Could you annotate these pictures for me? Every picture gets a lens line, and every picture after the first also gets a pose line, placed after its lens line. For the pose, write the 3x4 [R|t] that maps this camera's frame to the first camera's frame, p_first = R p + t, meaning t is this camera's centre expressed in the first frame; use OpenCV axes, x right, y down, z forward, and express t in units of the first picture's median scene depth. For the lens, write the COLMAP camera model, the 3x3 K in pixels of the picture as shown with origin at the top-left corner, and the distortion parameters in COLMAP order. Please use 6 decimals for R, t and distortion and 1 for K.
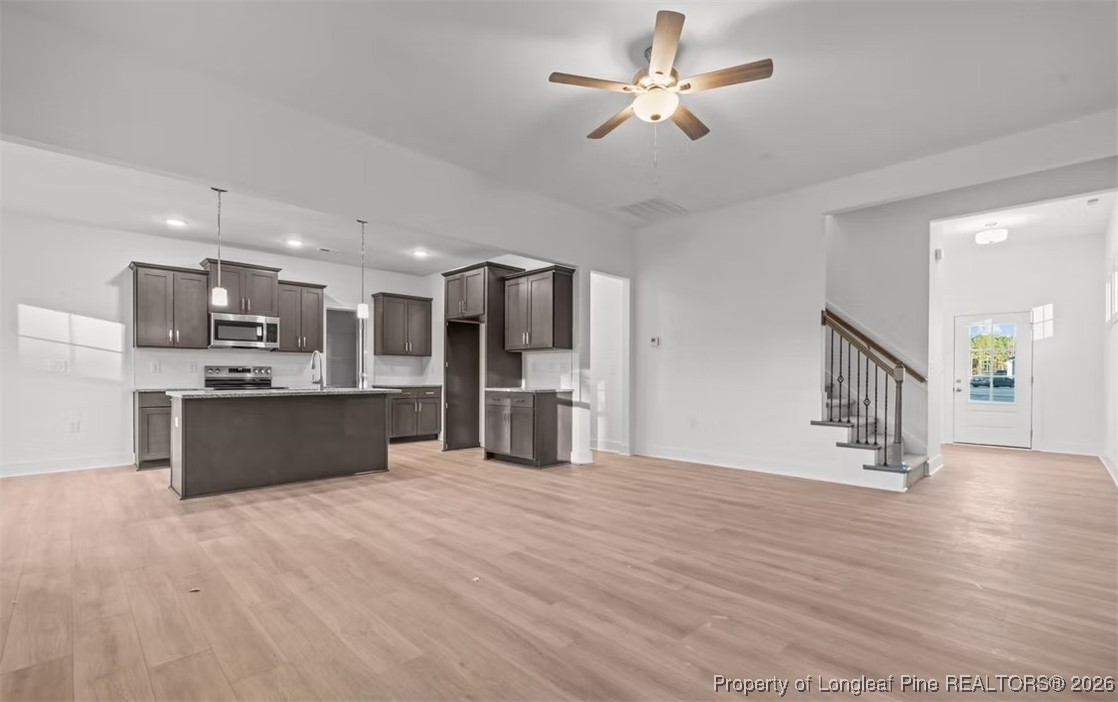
lens RADIAL K [[489.1, 0, 563.7], [0, 489.1, 380.6], [0, 0, 1]] dist [-0.002931, -0.000213]
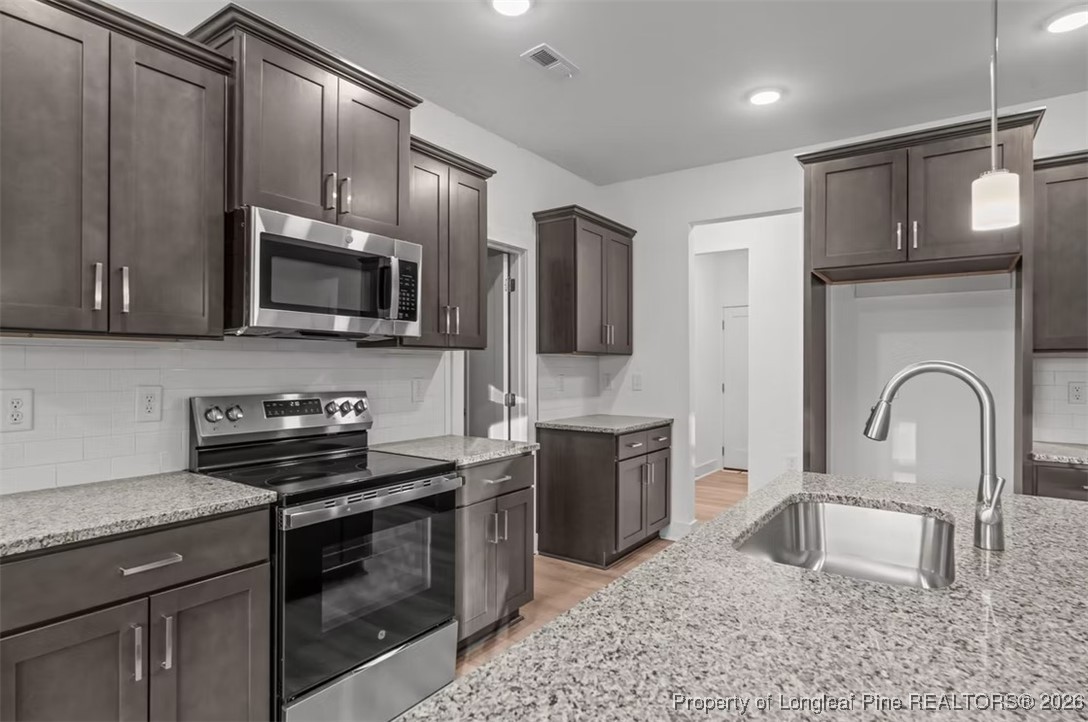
lens RADIAL K [[576.3, 0, 546.6], [0, 576.3, 362.7], [0, 0, 1]] dist [0.007133, 0.001026]
pose [[0.982745, 0.000846, 0.184966, -0.573766], [0.001843, 0.999895, -0.014367, -0.044089], [-0.184959, 0.014460, 0.982640, 0.606688]]
